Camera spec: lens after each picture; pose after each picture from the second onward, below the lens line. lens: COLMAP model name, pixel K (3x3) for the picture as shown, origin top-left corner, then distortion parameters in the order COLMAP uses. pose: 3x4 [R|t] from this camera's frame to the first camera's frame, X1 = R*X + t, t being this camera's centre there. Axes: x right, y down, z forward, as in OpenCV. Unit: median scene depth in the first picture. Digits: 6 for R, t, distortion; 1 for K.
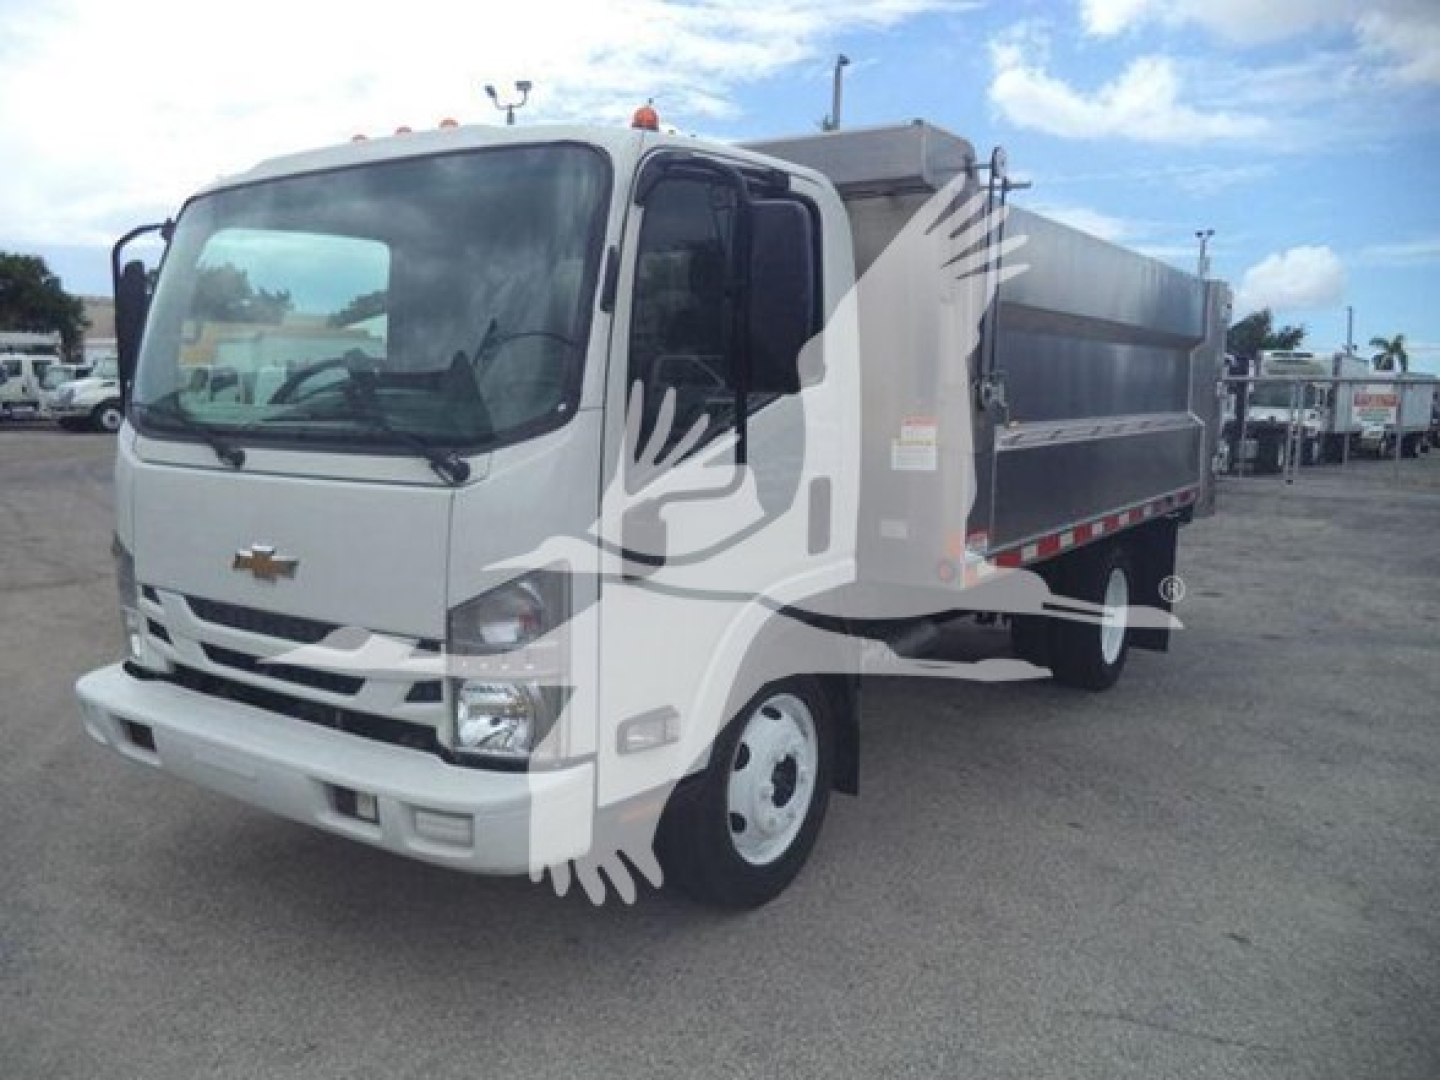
lens RADIAL K [[1168.2, 0, 714.8], [0, 1168.2, 551.3], [0, 0, 1]] dist [-0.009526, -0.002799]
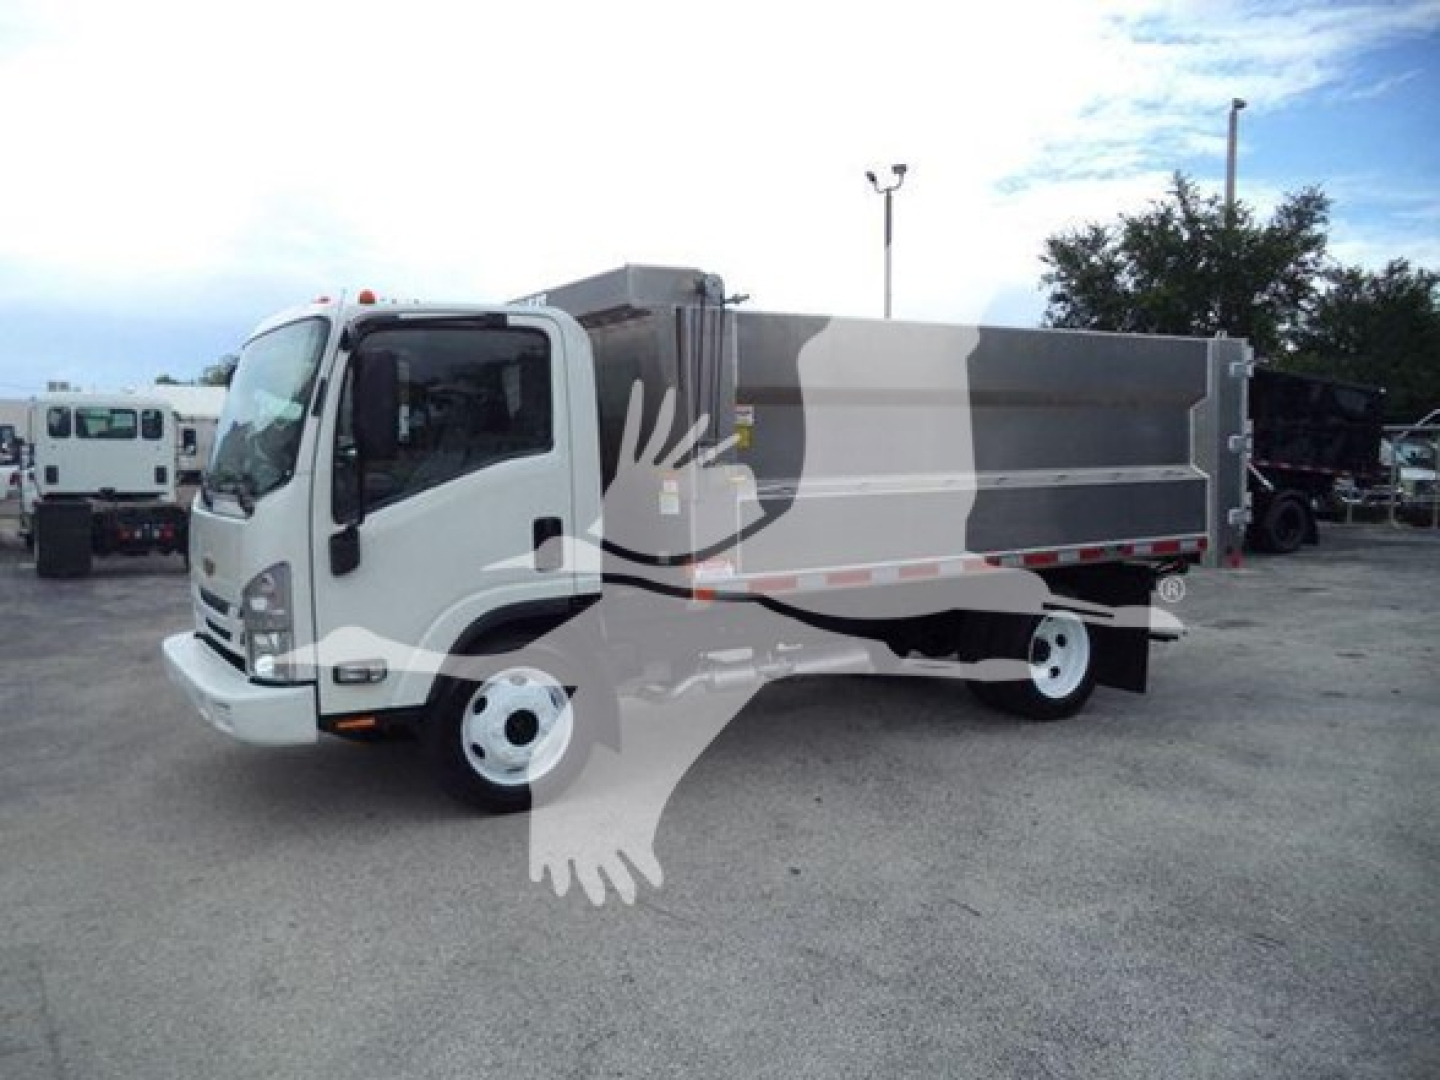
lens RADIAL K [[1190.4, 0, 720.5], [0, 1190.4, 535.0], [0, 0, 1]] dist [-0.013943, -0.019166]
pose [[0.918386, 0.006305, -0.395635, 0.750928], [-0.033165, 0.997581, -0.061087, 0.035936], [0.394293, 0.069223, 0.916374, -0.227413]]
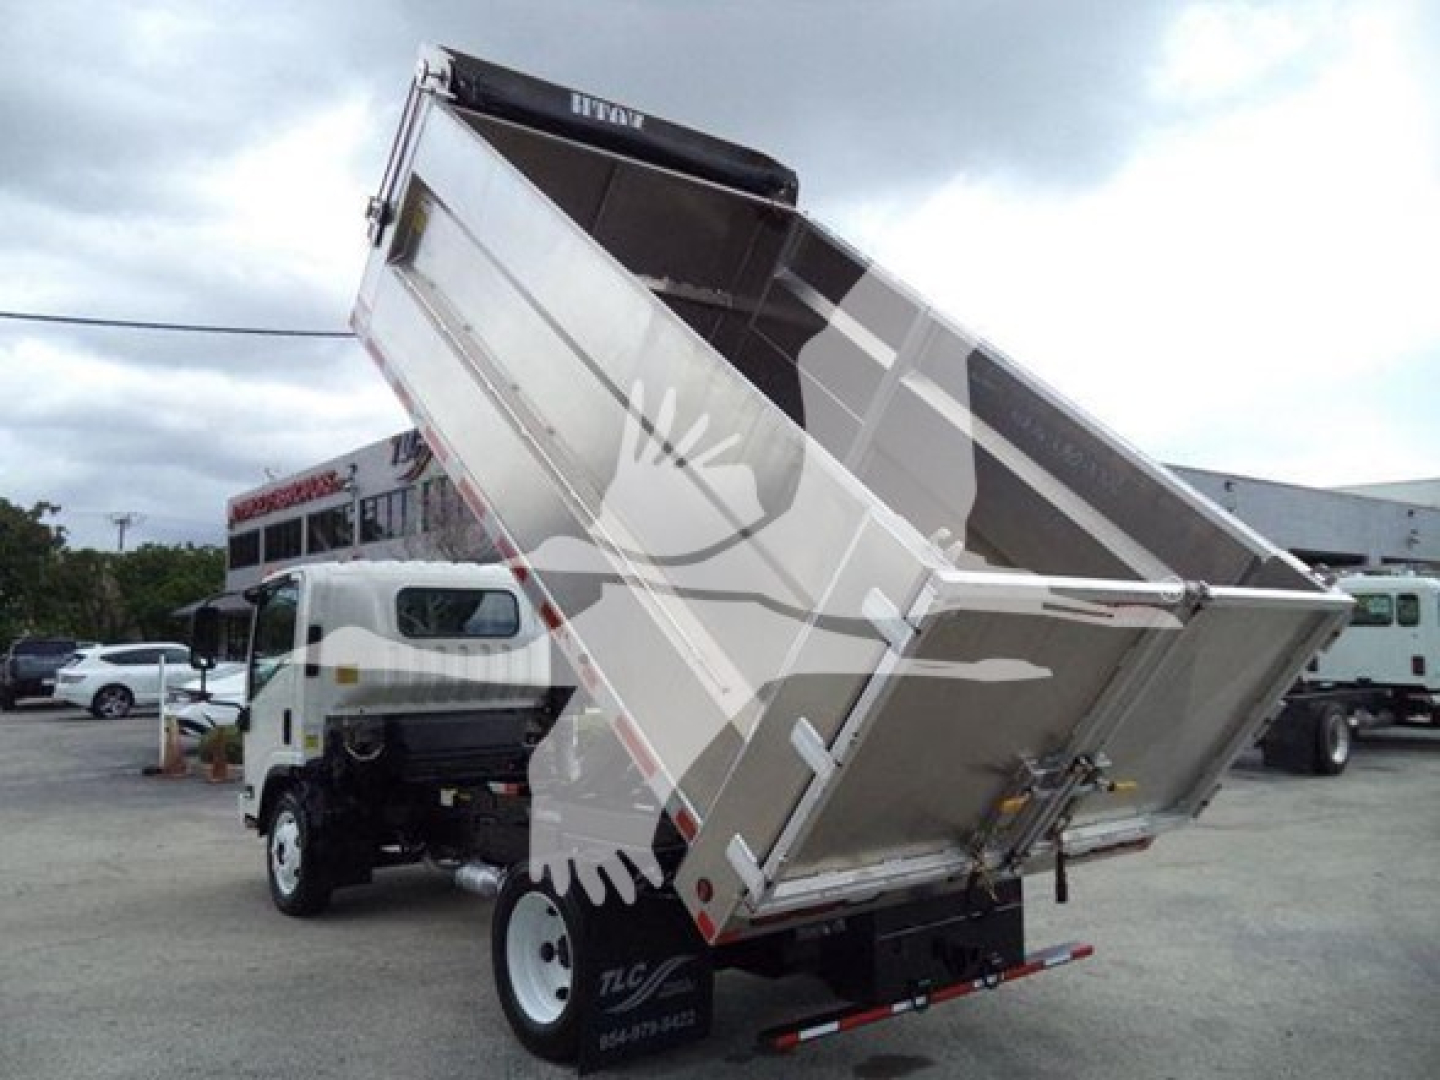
lens RADIAL K [[1190.4, 0, 720.5], [0, 1190.4, 535.0], [0, 0, 1]] dist [-0.013943, -0.019166]
pose [[-0.304504, -0.100041, -0.947243, 1.656658], [-0.123479, 0.990224, -0.064887, -0.288595], [0.944474, 0.097206, -0.313880, 2.071992]]
